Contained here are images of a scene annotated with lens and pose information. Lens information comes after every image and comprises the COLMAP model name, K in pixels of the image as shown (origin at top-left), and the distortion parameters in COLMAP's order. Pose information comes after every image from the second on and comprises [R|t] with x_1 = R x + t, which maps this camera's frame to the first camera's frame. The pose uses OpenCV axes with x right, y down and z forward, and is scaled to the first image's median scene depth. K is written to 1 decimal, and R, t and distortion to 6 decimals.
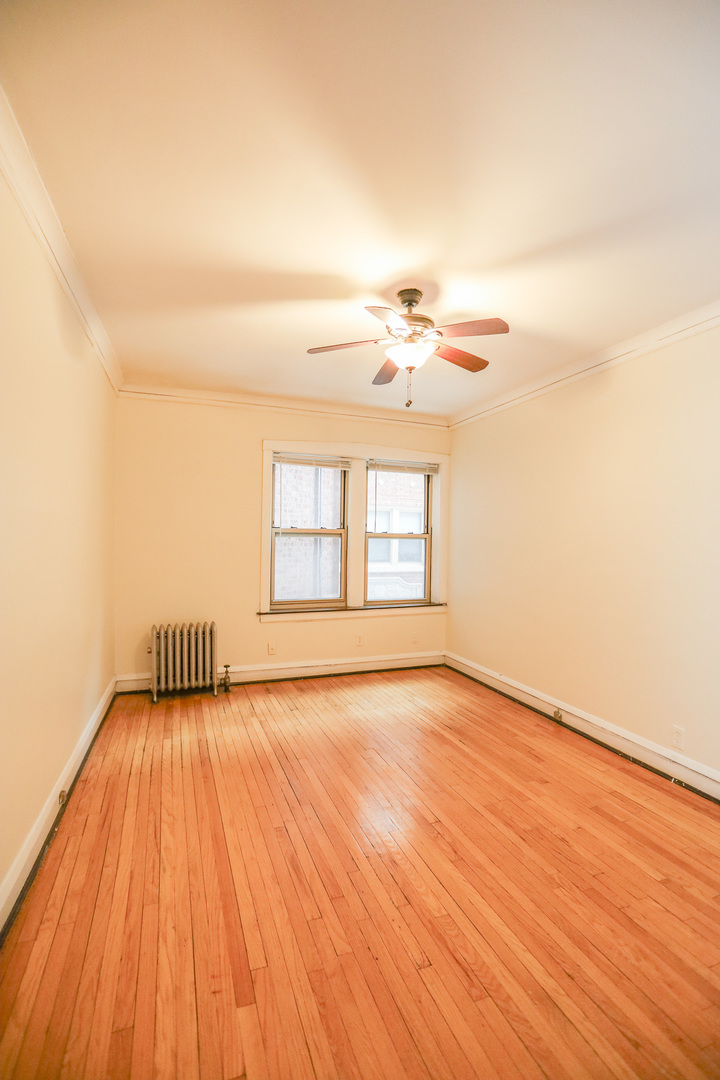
lens RADIAL K [[518.9, 0, 360.0], [0, 518.9, 540.0], [0, 0, 1]] dist [-0.073578, 0.026361]
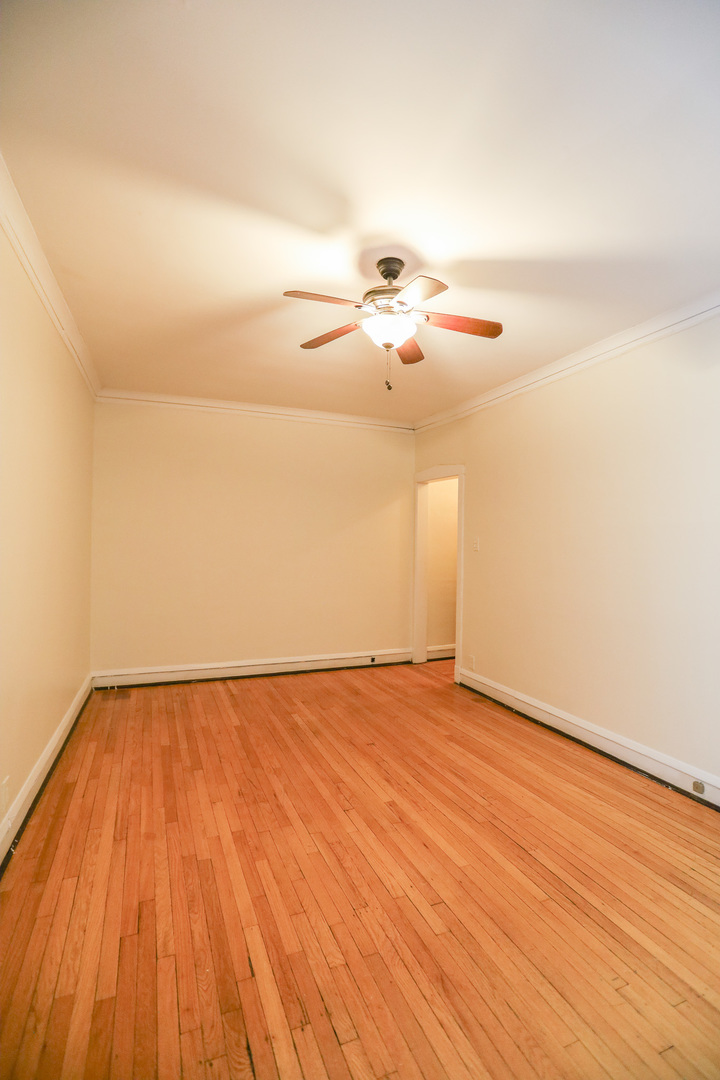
lens RADIAL K [[518.9, 0, 360.0], [0, 518.9, 540.0], [0, 0, 1]] dist [-0.073578, 0.026361]
pose [[-0.998805, -0.031210, -0.037623, 0.106388], [-0.031267, 0.999511, 0.000929, 0.004872], [0.037576, 0.002104, -0.999292, 1.185818]]
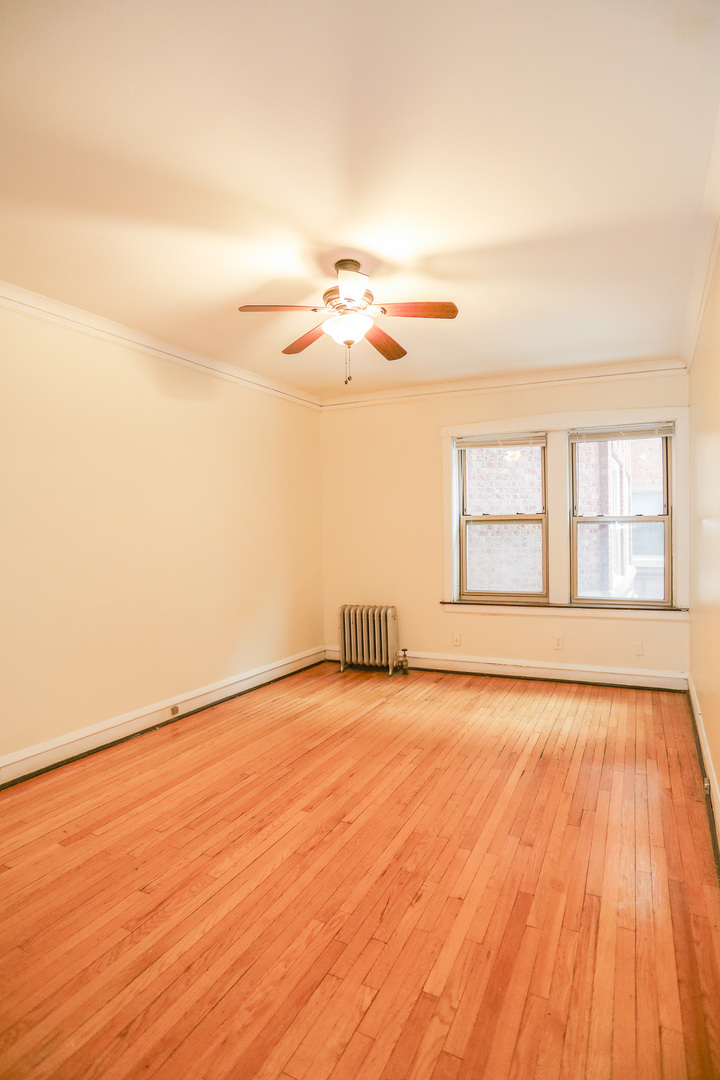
lens RADIAL K [[539.2, 0, 371.2], [0, 539.2, 534.3], [0, 0, 1]] dist [-0.077910, 0.027214]
pose [[0.690804, -0.019779, -0.722772, 0.522678], [0.019579, 0.999771, -0.008646, 0.019712], [0.722777, -0.008178, 0.691033, 0.212731]]
